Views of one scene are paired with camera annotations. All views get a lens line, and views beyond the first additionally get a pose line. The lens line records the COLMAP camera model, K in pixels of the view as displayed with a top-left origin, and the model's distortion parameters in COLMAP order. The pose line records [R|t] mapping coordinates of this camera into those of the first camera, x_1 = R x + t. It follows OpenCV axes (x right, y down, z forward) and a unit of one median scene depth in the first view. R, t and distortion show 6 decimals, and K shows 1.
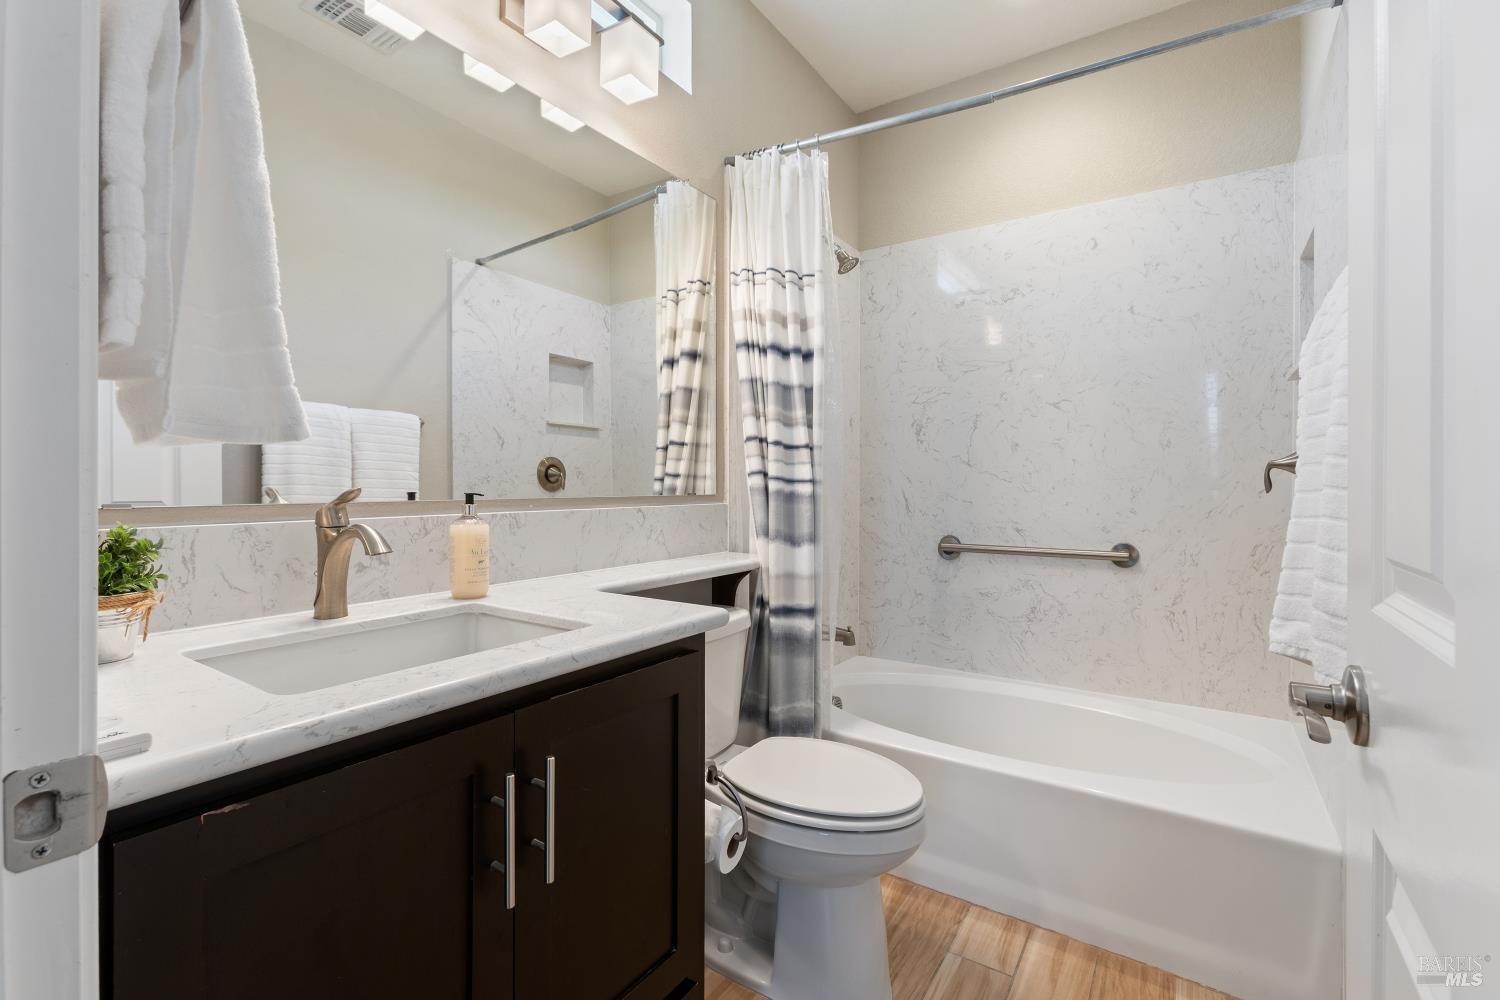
lens RADIAL K [[665.4, 0, 750.2], [0, 665.4, 496.1], [0, 0, 1]] dist [-0.011734, 0.006358]
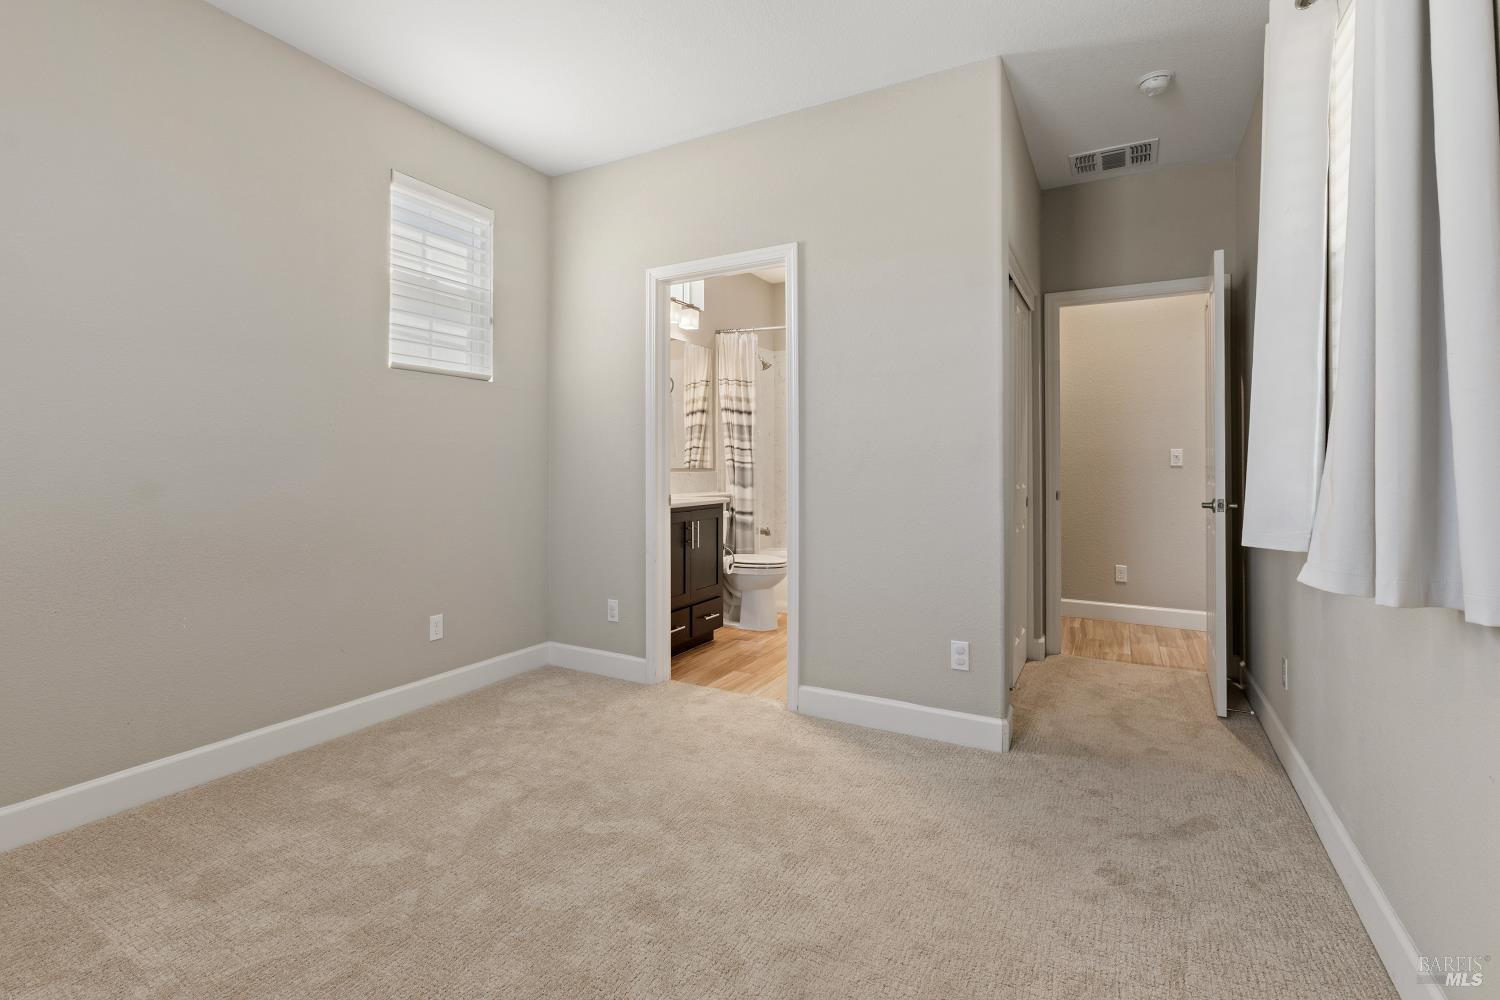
lens RADIAL K [[665.4, 0, 737.6], [0, 665.4, 484.3], [0, 0, 1]] dist [-0.011734, 0.006358]
pose [[0.996673, -0.003187, 0.081446, -0.167966], [0.001997, 0.999890, 0.014695, 0.022408], [-0.081483, -0.014483, 0.996569, -1.541023]]
